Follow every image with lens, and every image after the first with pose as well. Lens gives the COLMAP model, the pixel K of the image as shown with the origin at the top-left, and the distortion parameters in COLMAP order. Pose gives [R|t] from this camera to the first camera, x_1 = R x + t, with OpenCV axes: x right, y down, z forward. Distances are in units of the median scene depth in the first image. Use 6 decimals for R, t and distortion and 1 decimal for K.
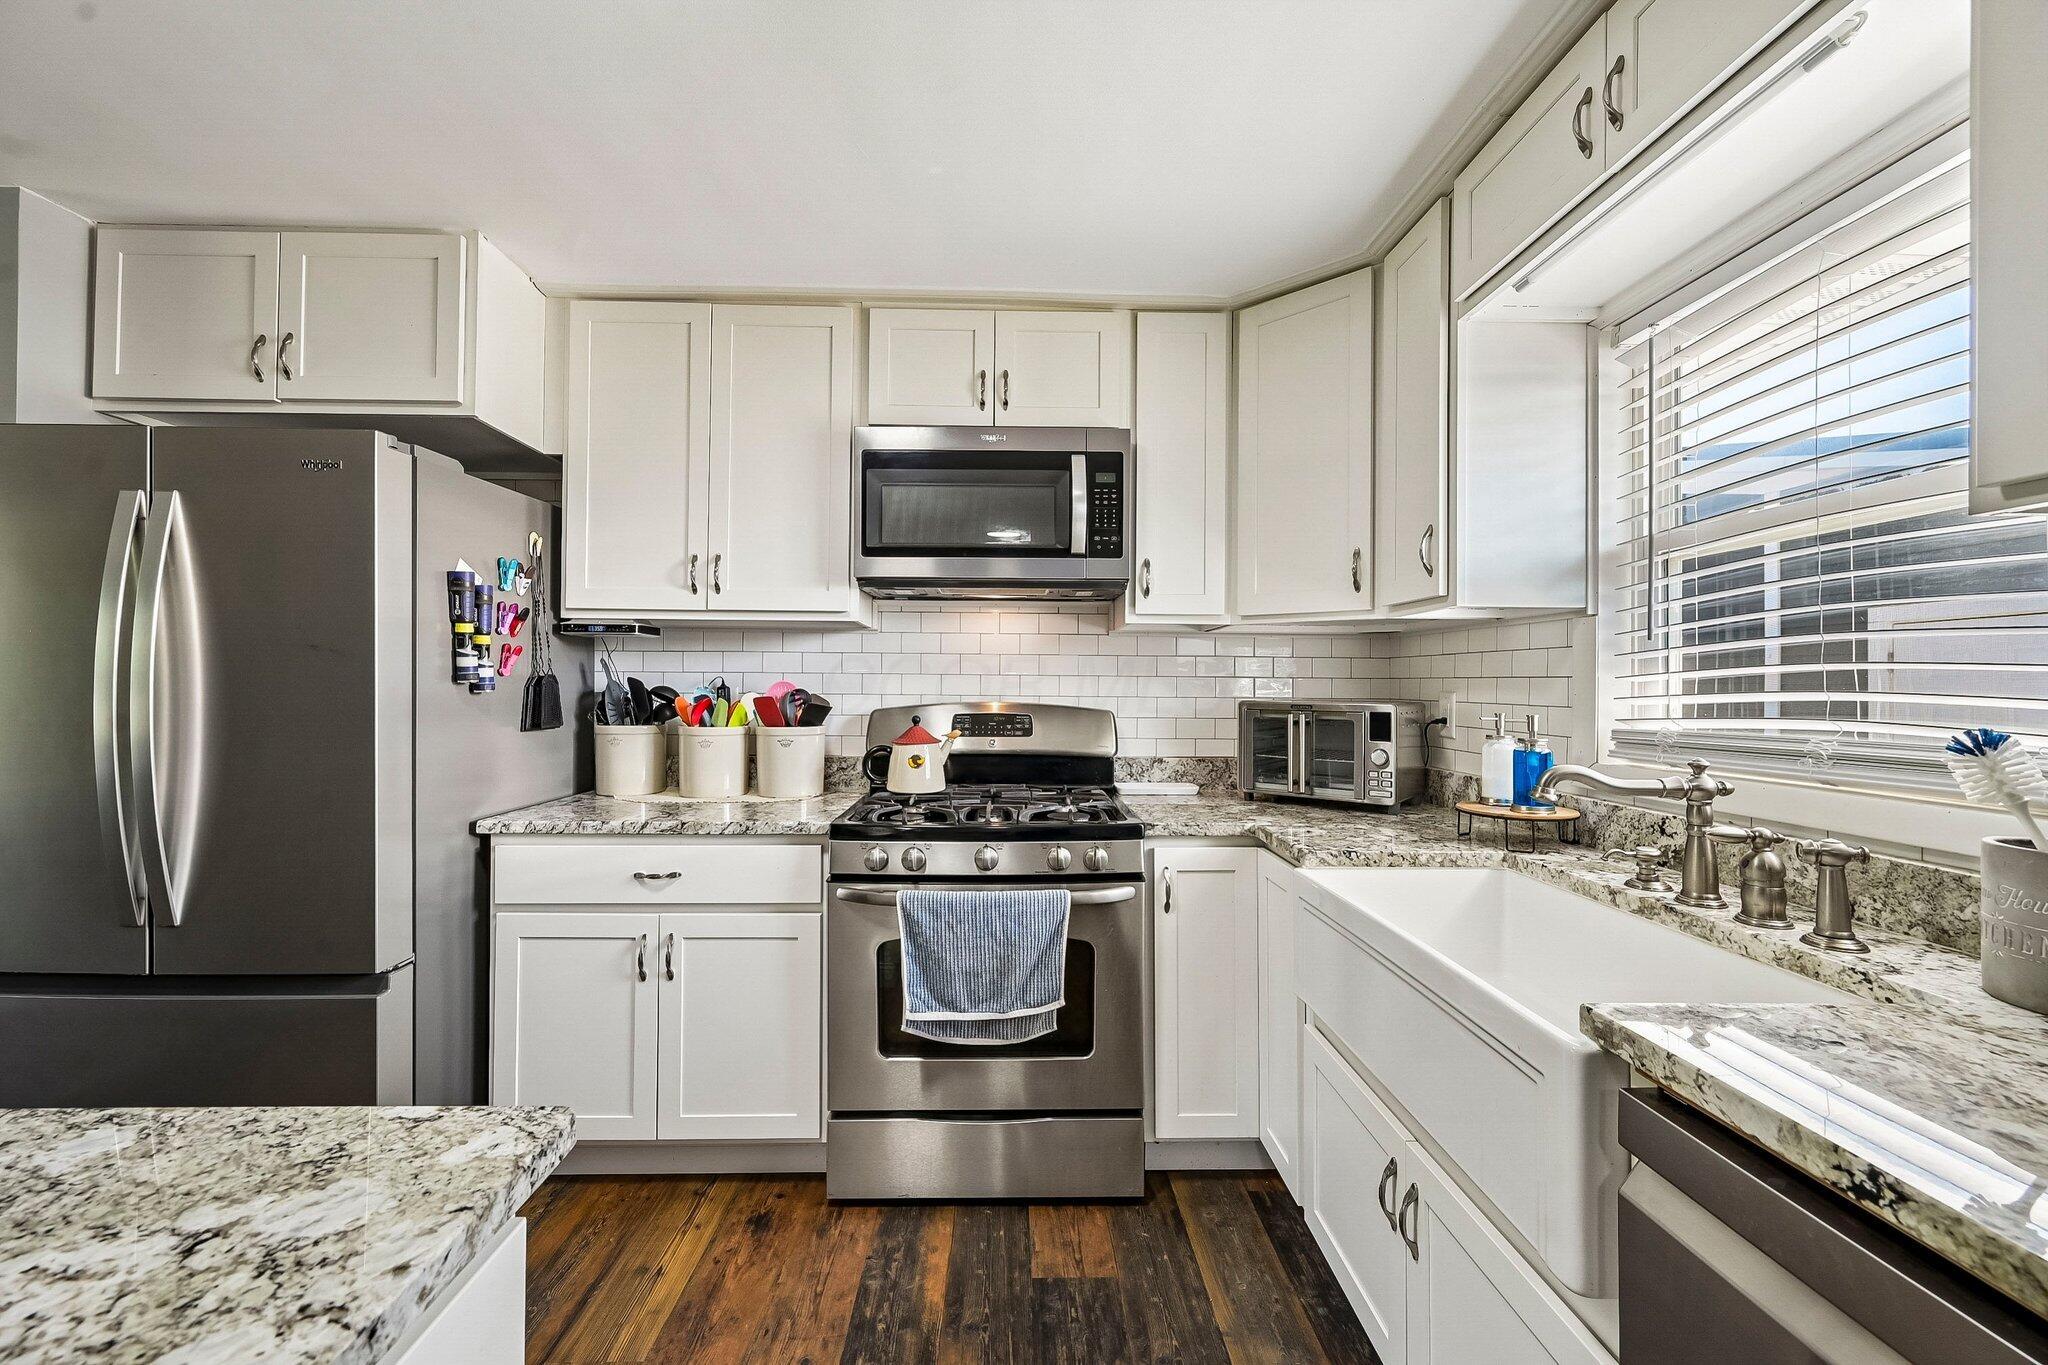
lens RADIAL K [[807.2, 0, 1024.0], [0, 807.2, 682.5], [0, 0, 1]] dist [0.000426, -0.000033]
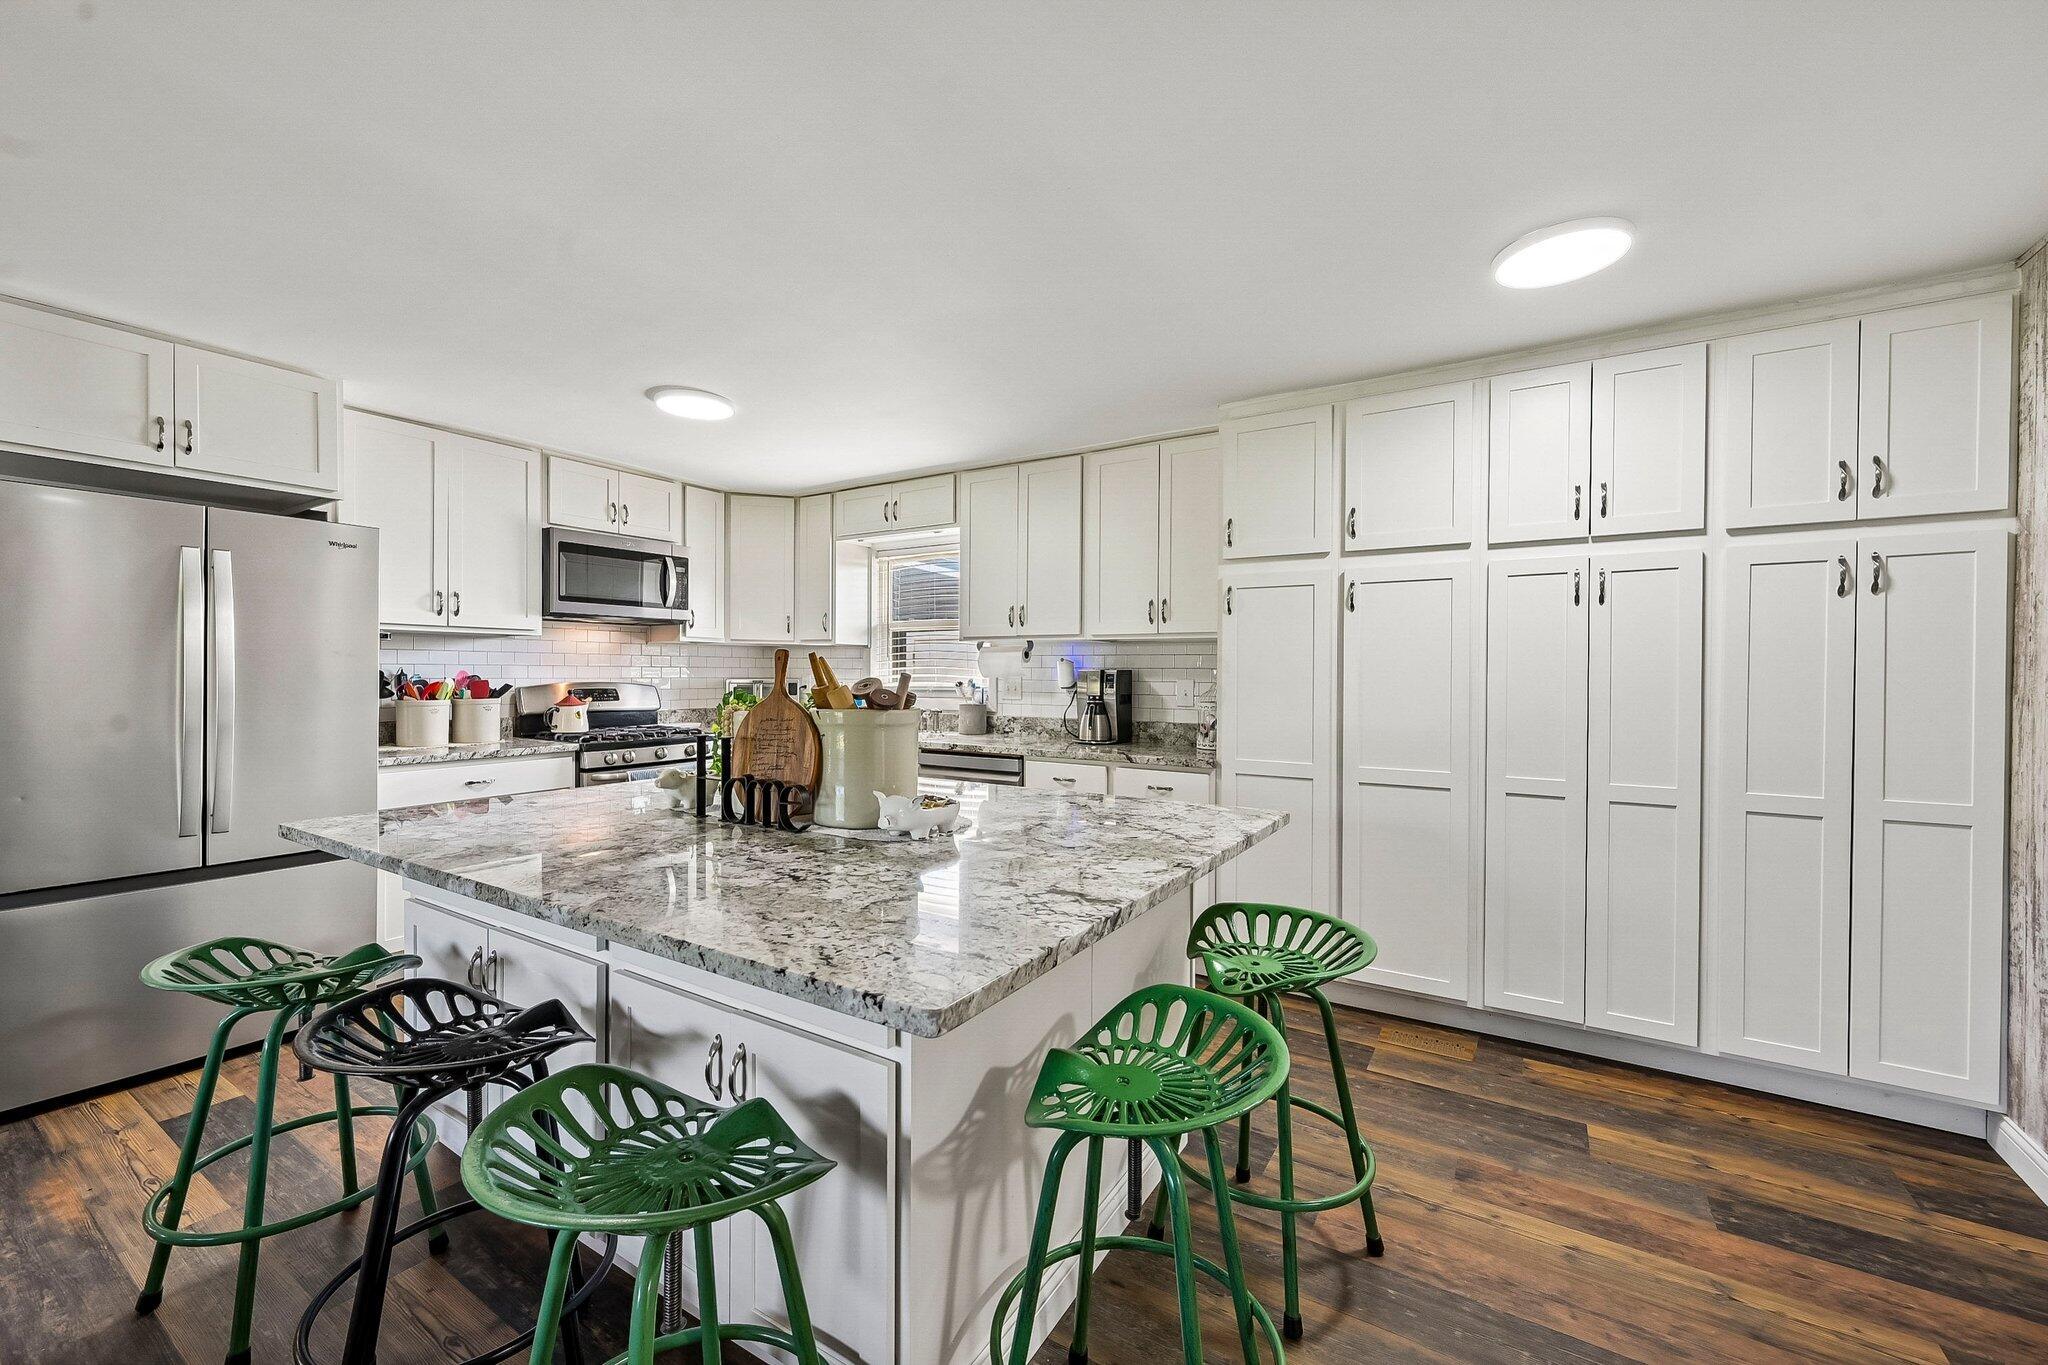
lens RADIAL K [[807.2, 0, 1024.0], [0, 807.2, 682.5], [0, 0, 1]] dist [0.000426, -0.000033]
pose [[0.553391, -0.016495, 0.832758, -1.087504], [-0.004510, 0.999730, 0.022800, -0.019705], [-0.832909, -0.016373, 0.553167, -0.827259]]
